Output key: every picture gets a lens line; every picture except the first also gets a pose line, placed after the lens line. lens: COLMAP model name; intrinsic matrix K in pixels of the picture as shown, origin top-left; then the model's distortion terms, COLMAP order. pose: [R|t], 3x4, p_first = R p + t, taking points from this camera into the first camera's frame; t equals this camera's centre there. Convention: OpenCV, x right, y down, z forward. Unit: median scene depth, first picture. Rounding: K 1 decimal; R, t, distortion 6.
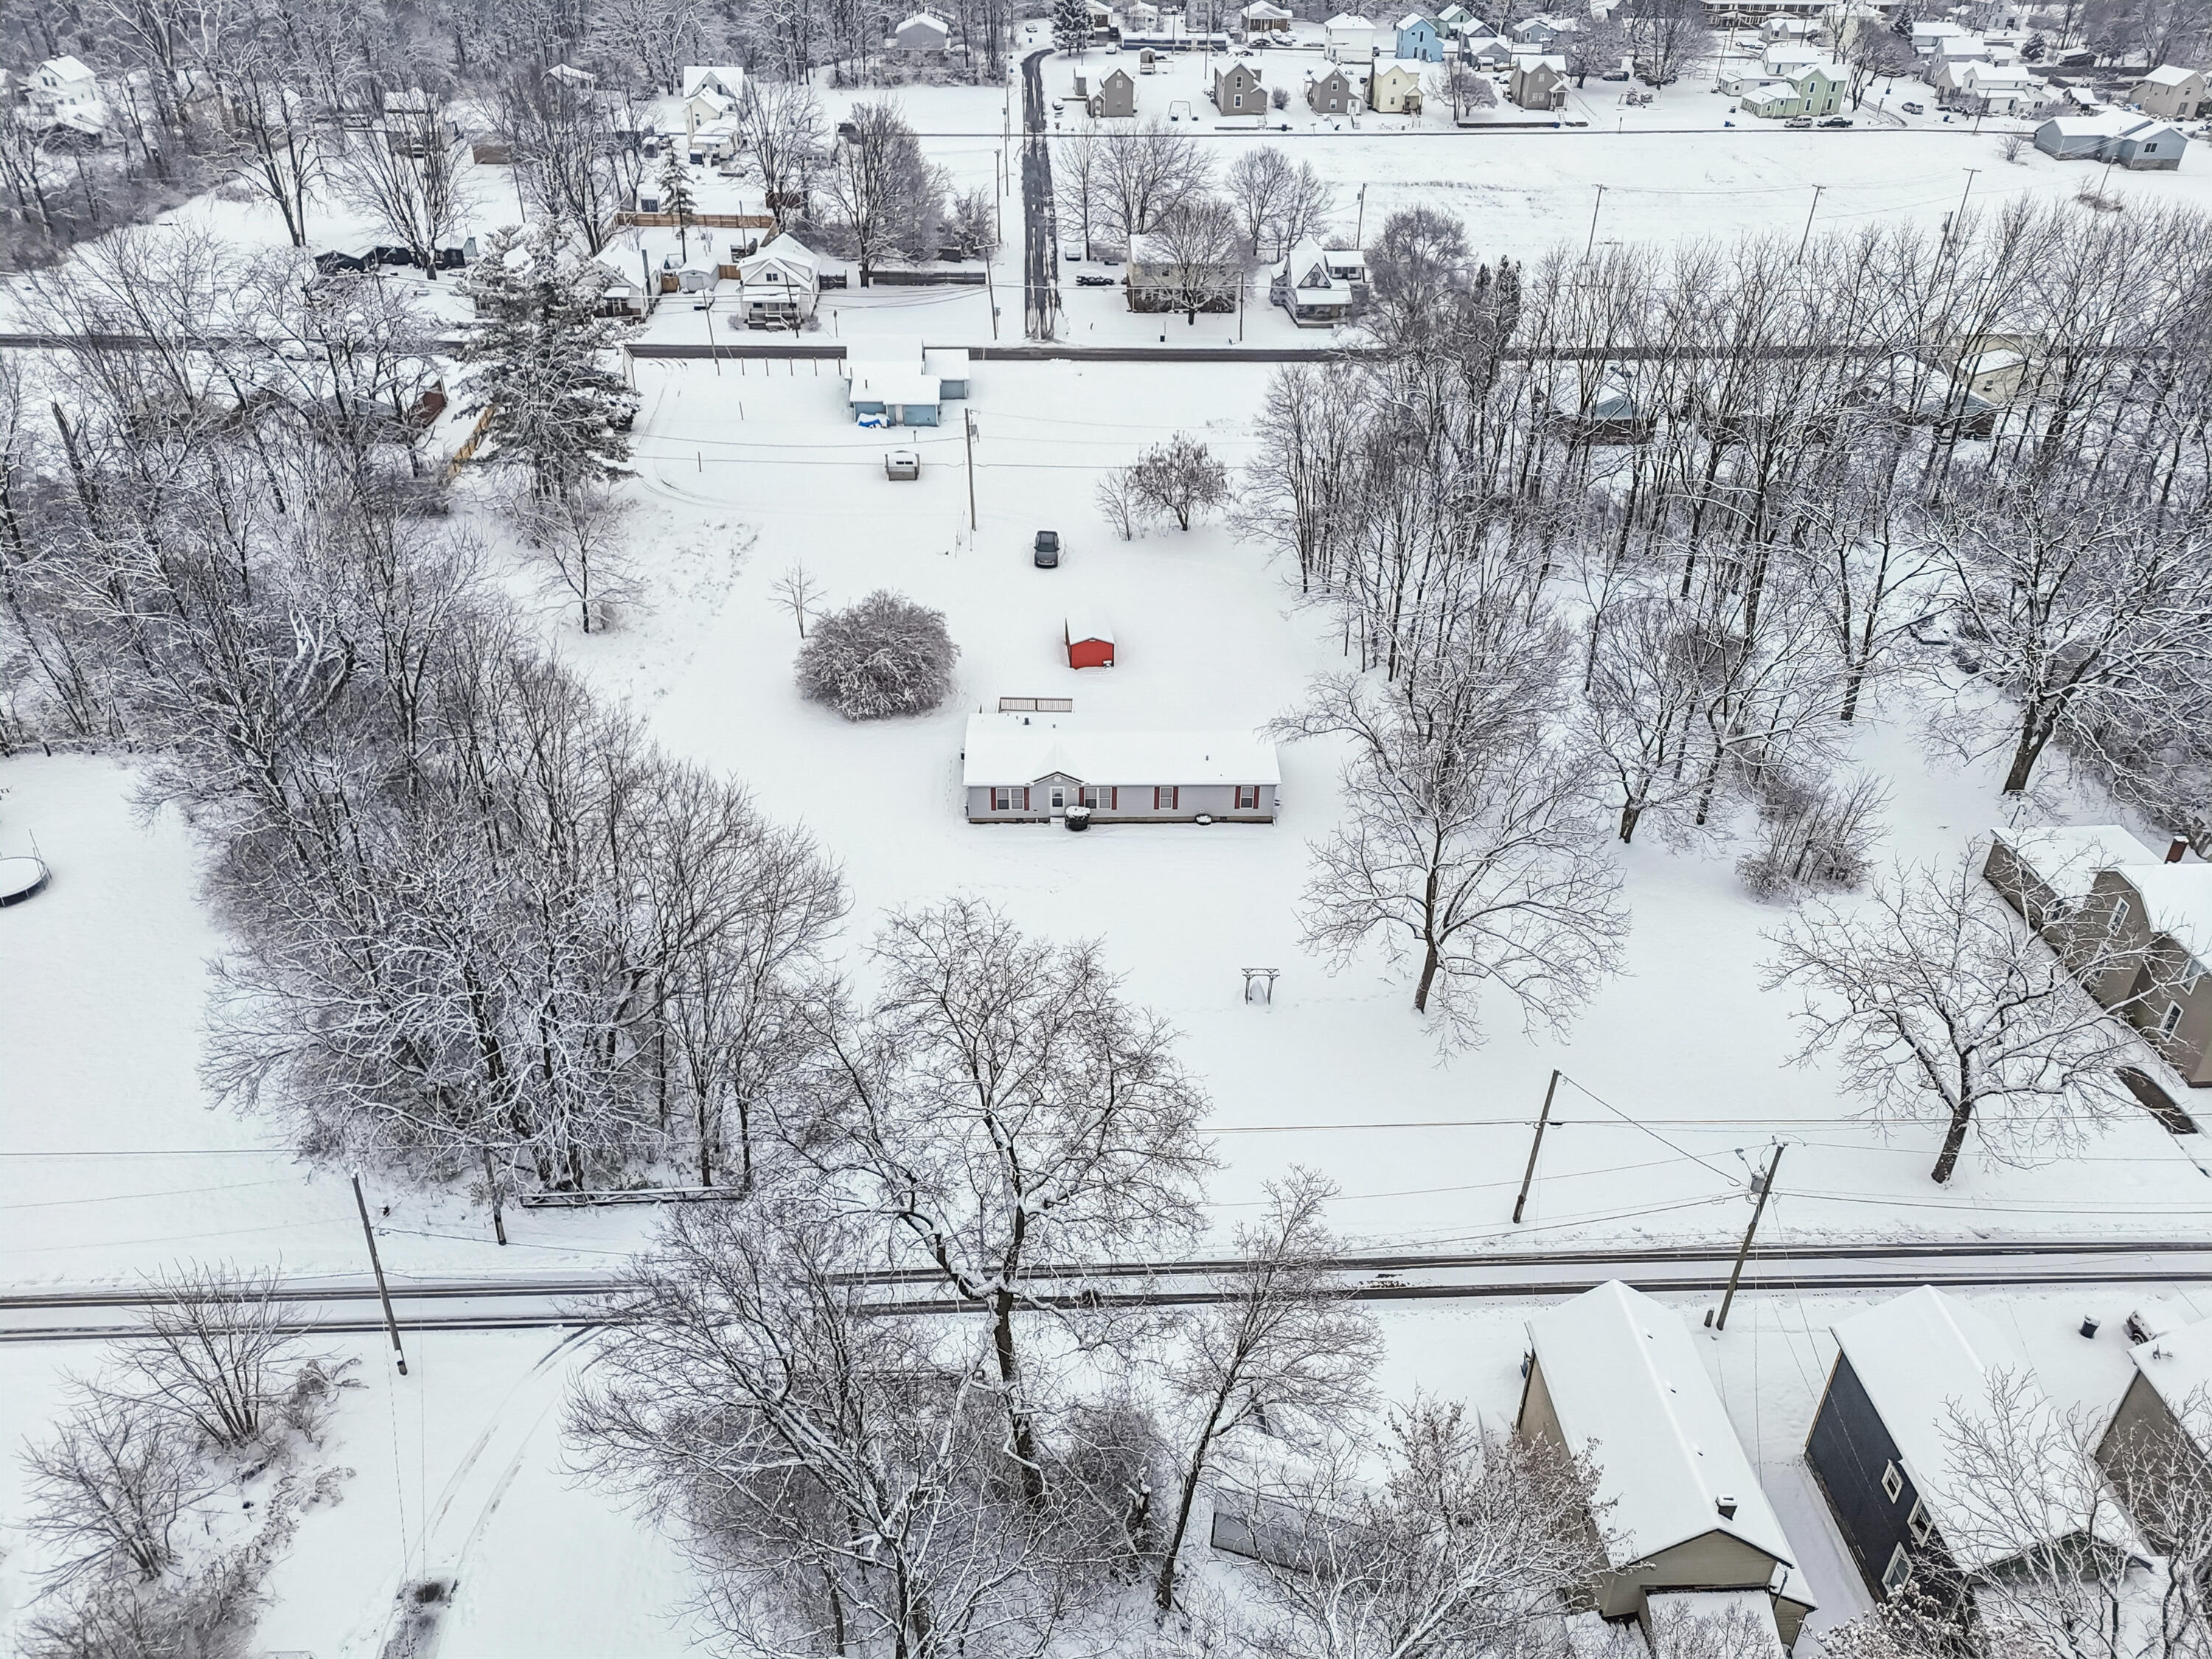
lens RADIAL K [[1540.8, 0, 1117.1], [0, 1540.8, 831.1], [0, 0, 1]] dist [0.073243, -0.081855]
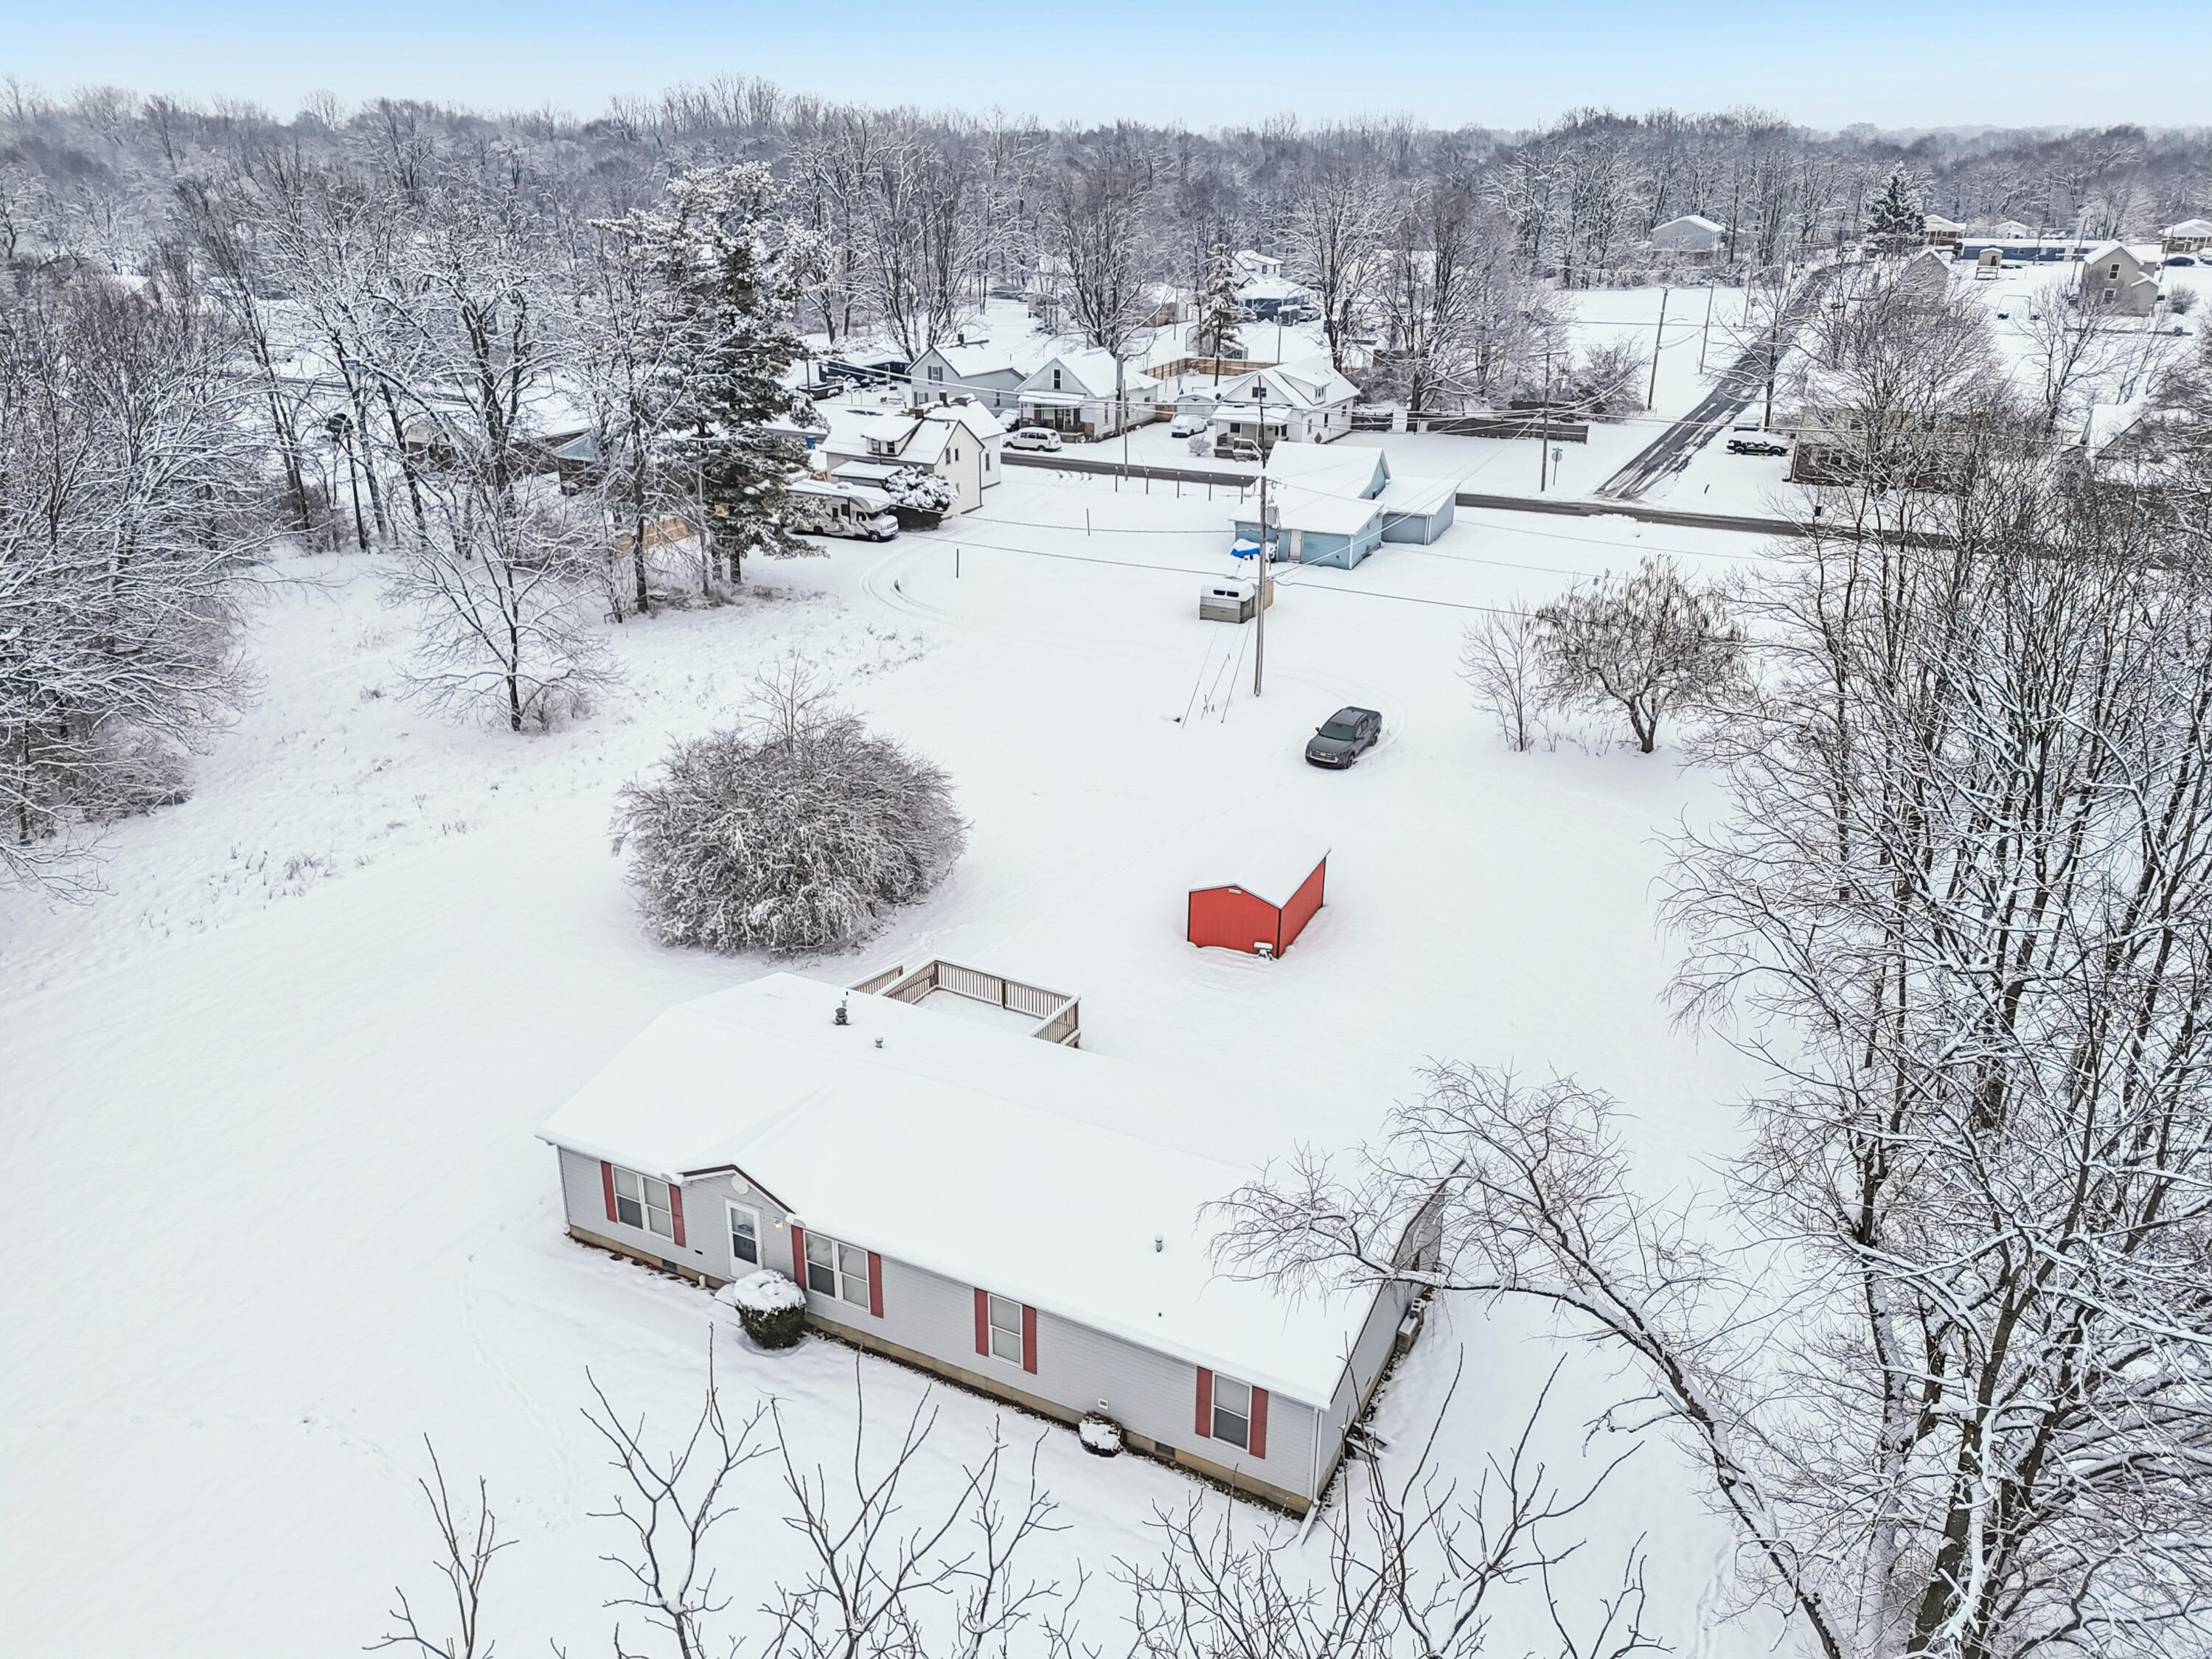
lens RADIAL K [[1579.0, 0, 1099.0], [0, 1579.0, 871.6], [0, 0, 1]] dist [0.082784, -0.085972]
pose [[0.872526, 0.185358, -0.452040, 0.110980], [-0.255610, 0.961694, -0.099037, -0.052468], [0.416367, 0.201959, 0.886482, 0.409725]]
